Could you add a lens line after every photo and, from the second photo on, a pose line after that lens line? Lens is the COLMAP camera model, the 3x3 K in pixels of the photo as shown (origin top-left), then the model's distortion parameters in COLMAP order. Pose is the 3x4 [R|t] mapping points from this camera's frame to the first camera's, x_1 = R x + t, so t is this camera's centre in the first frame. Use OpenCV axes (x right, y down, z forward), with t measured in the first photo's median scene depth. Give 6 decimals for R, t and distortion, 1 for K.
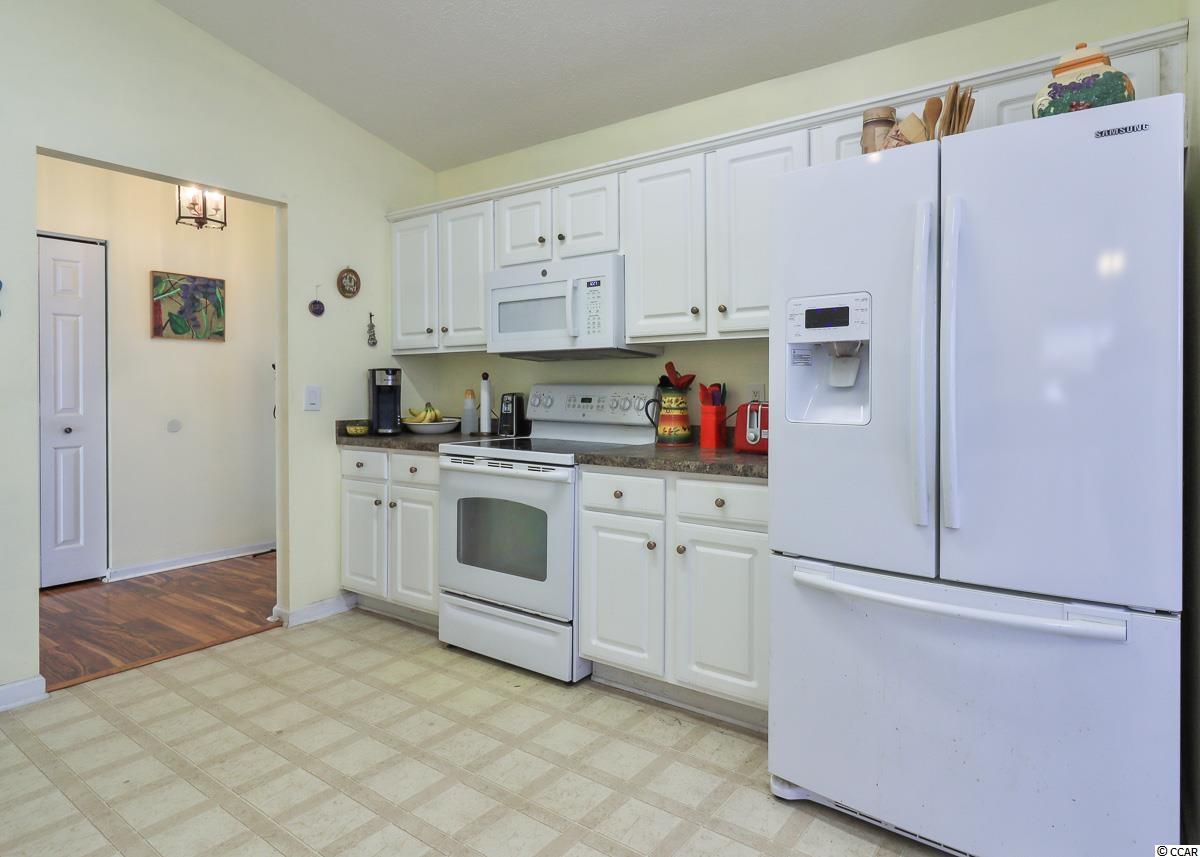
lens RADIAL K [[673.4, 0, 510.2], [0, 673.4, 394.5], [0, 0, 1]] dist [-0.001862, -0.000772]
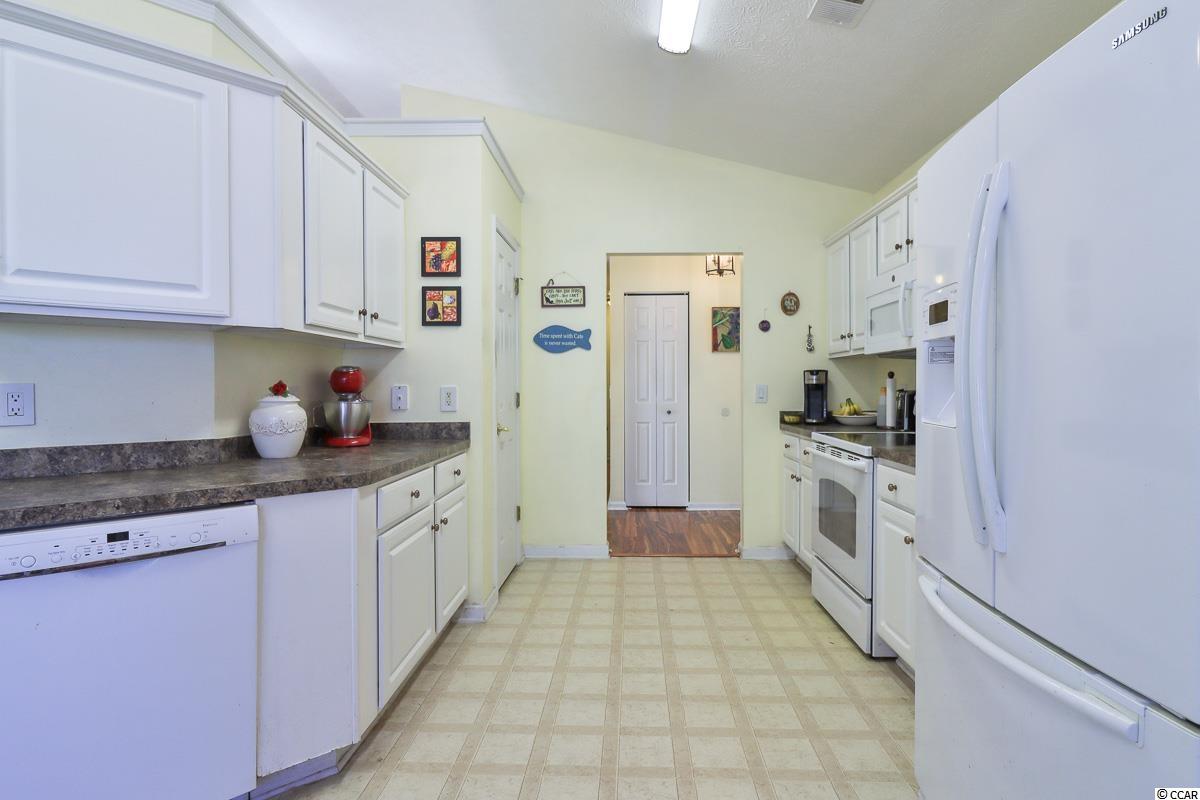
lens RADIAL K [[610.8, 0, 624.1], [0, 610.8, 388.4], [0, 0, 1]] dist [0.001433, 0.000077]
pose [[0.563342, 0.001573, -0.826222, 0.542681], [-0.002625, 0.999997, 0.000115, -0.004071], [0.826220, 0.002104, 0.563344, 0.087006]]
